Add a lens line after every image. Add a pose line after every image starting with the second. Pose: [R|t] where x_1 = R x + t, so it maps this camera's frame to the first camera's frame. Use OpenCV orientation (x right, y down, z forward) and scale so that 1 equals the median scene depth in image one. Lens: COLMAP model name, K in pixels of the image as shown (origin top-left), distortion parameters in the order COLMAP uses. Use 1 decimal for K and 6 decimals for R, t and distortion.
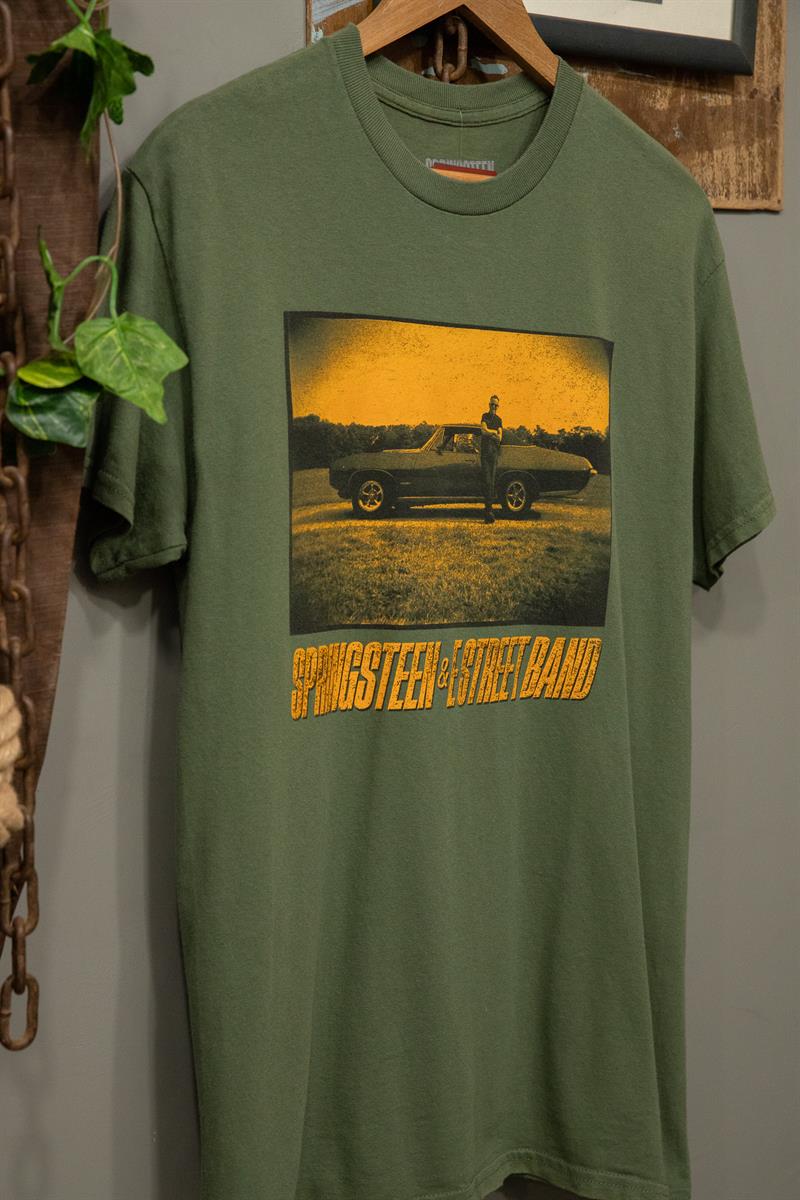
lens RADIAL K [[2121.7, 0, 376.8], [0, 2121.7, 608.4], [0, 0, 1]] dist [0.162139, 0.000000]
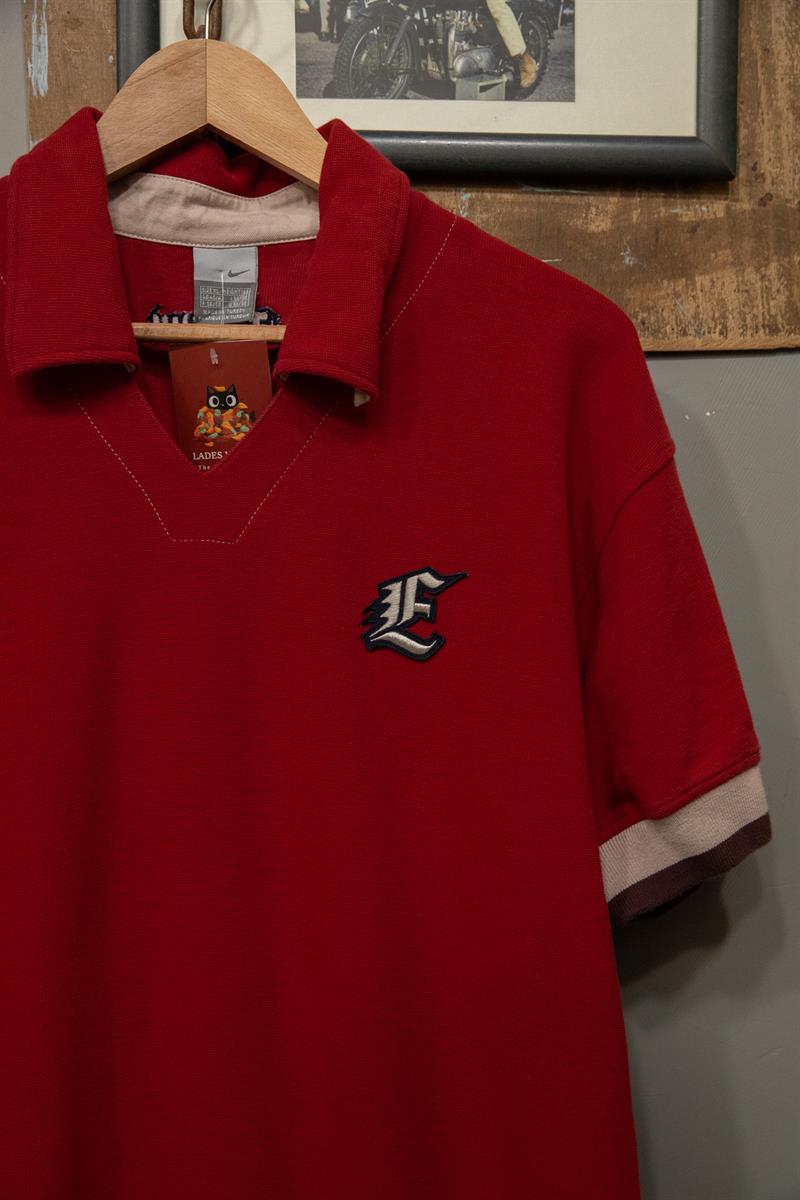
lens RADIAL K [[1632.1, 0, 407.4], [0, 1632.1, 602.4], [0, 0, 1]] dist [0.066785, 0.000000]
pose [[0.856071, -0.033832, -0.515749, 0.414201], [-0.030886, 0.992724, -0.116387, -0.031858], [0.515934, 0.115565, 0.848797, 0.530116]]
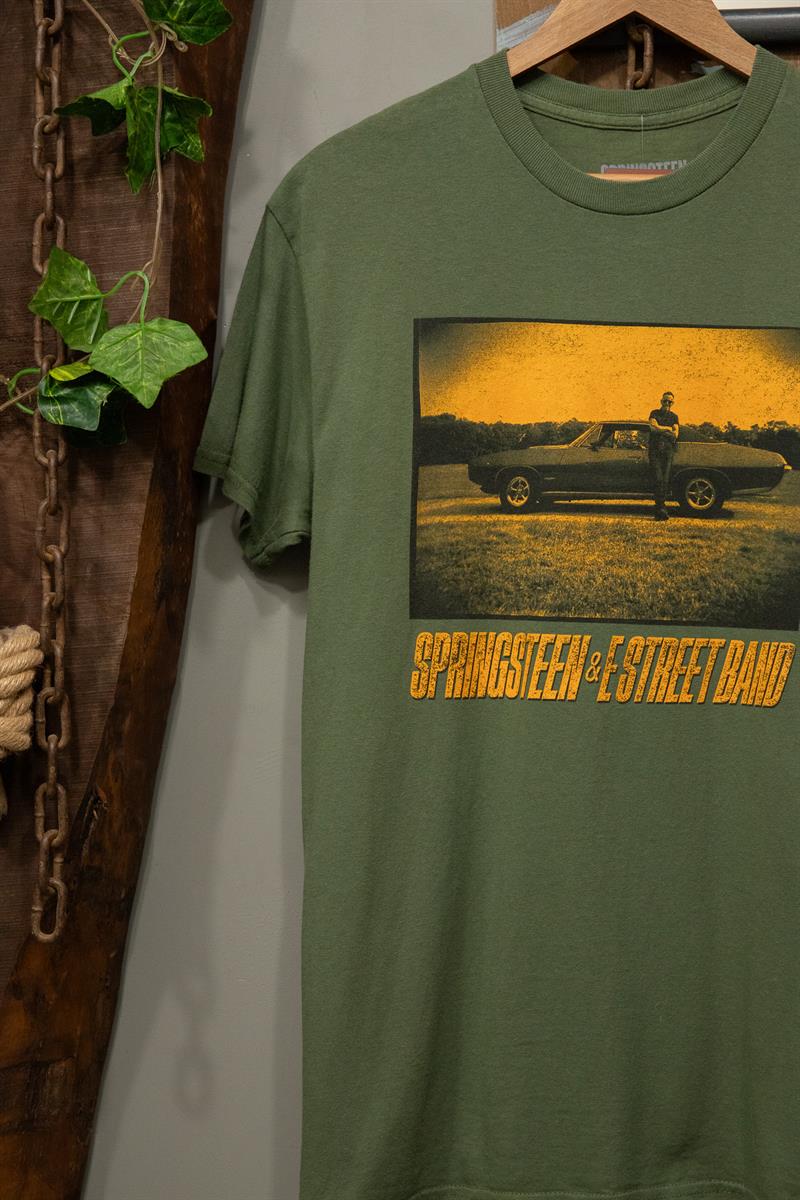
lens RADIAL K [[2045.5, 0, 397.1], [0, 2045.5, 606.2], [0, 0, 1]] dist [0.151792, 0.000000]
pose [[0.776875, 0.005346, -0.629632, 0.565660], [-0.052606, 0.997019, -0.056443, 0.060900], [0.627453, 0.076972, 0.774840, 0.185348]]
